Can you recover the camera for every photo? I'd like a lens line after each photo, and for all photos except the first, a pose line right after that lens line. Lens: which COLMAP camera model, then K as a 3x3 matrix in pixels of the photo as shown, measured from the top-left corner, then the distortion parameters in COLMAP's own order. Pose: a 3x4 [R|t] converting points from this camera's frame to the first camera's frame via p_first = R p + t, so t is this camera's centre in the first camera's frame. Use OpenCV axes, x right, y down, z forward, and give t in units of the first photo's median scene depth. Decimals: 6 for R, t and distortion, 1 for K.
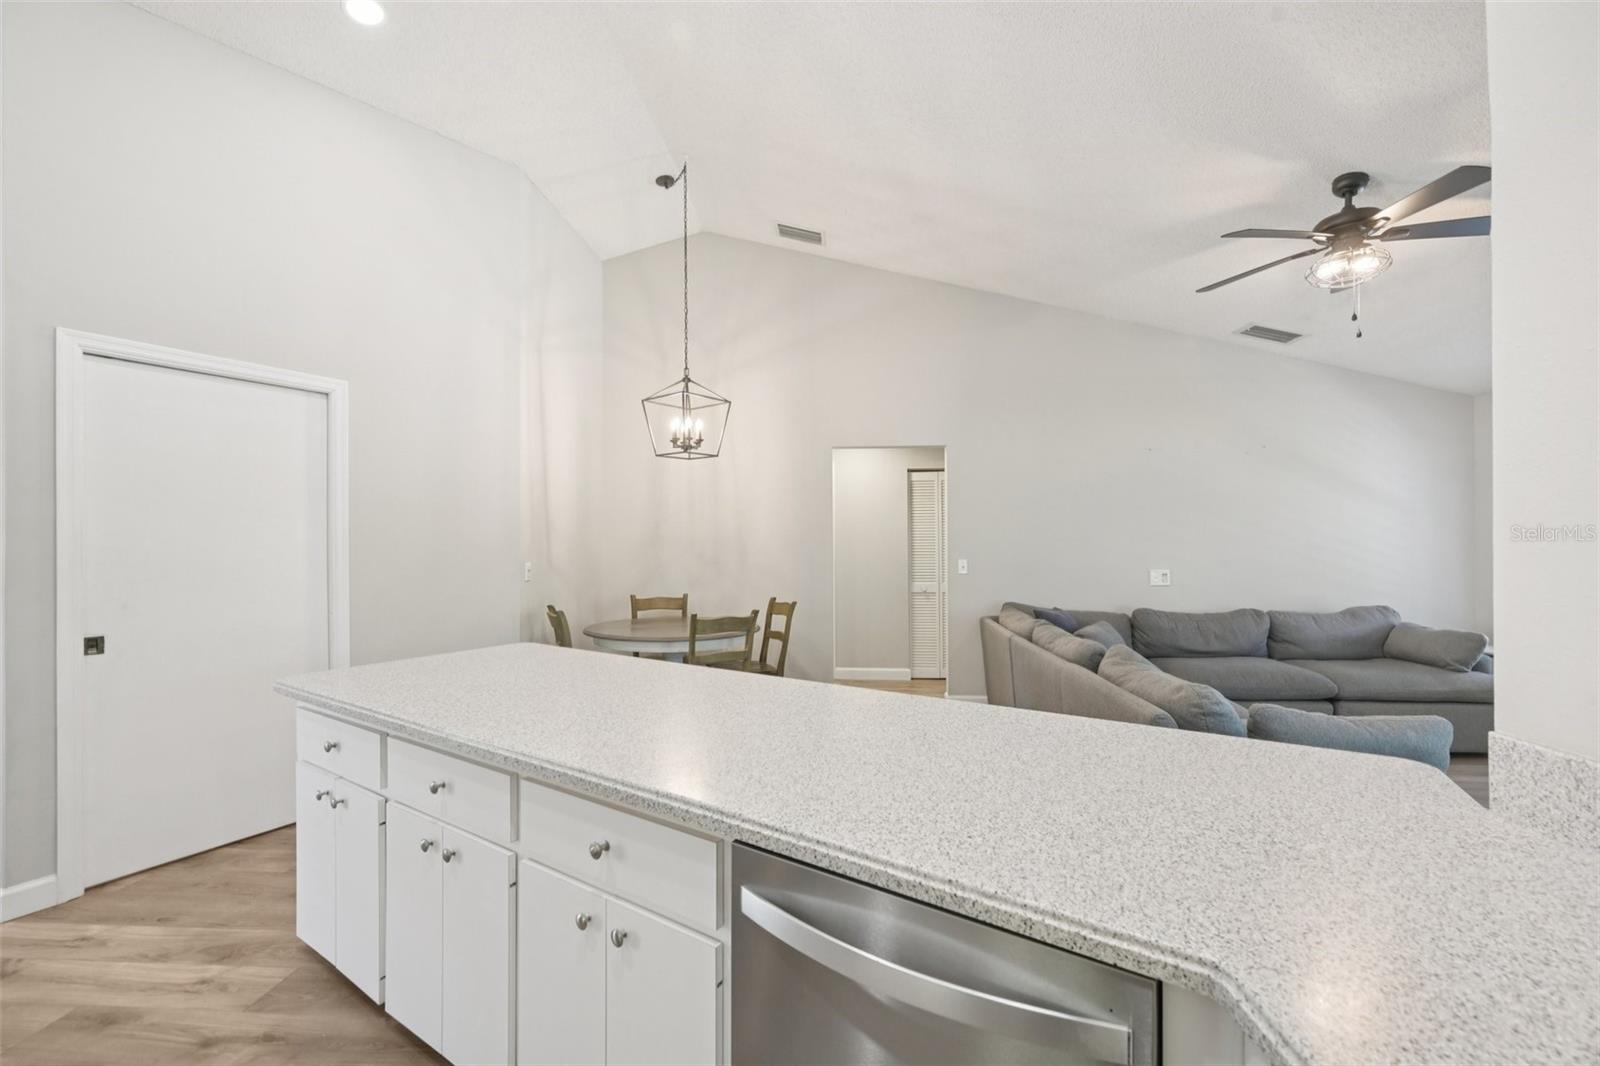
lens RADIAL K [[636.8, 0, 794.4], [0, 636.8, 541.0], [0, 0, 1]] dist [0.000583, -0.000098]
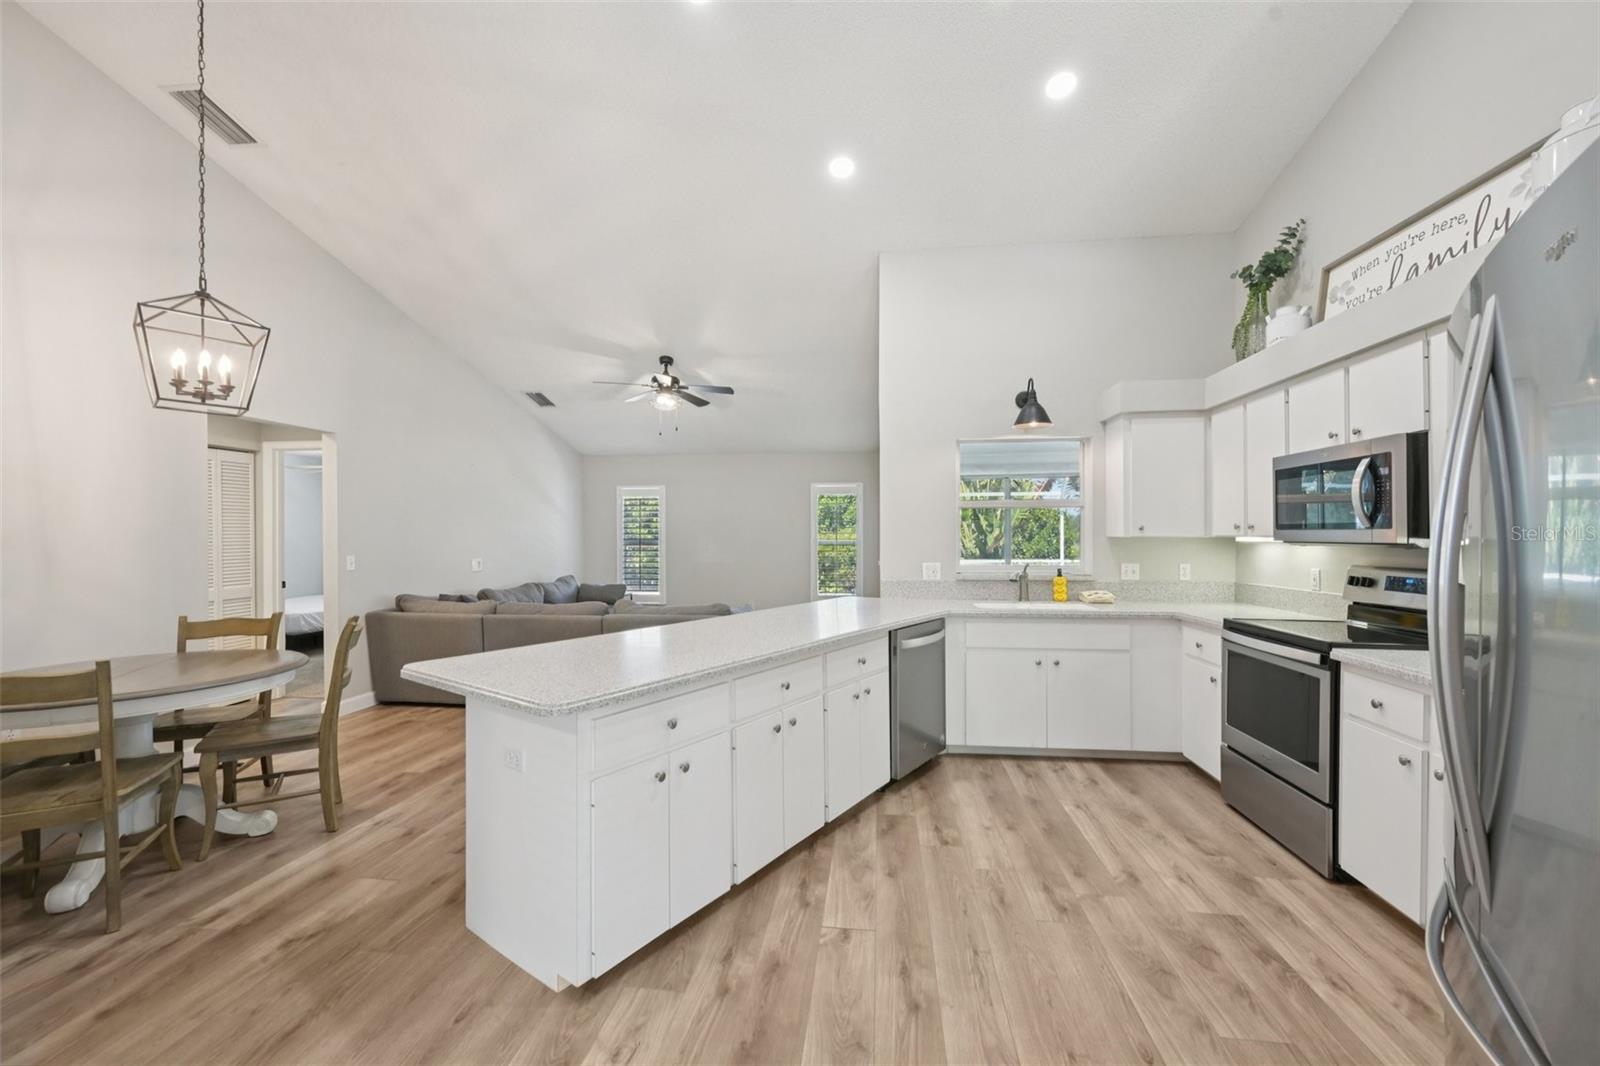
lens RADIAL K [[636.8, 0, 794.4], [0, 636.8, 541.0], [0, 0, 1]] dist [0.000583, -0.000098]
pose [[0.071048, -0.001409, 0.997472, -0.804123], [-0.001418, 0.999998, 0.001514, 0.007170], [-0.997472, -0.001522, 0.071045, 0.323698]]
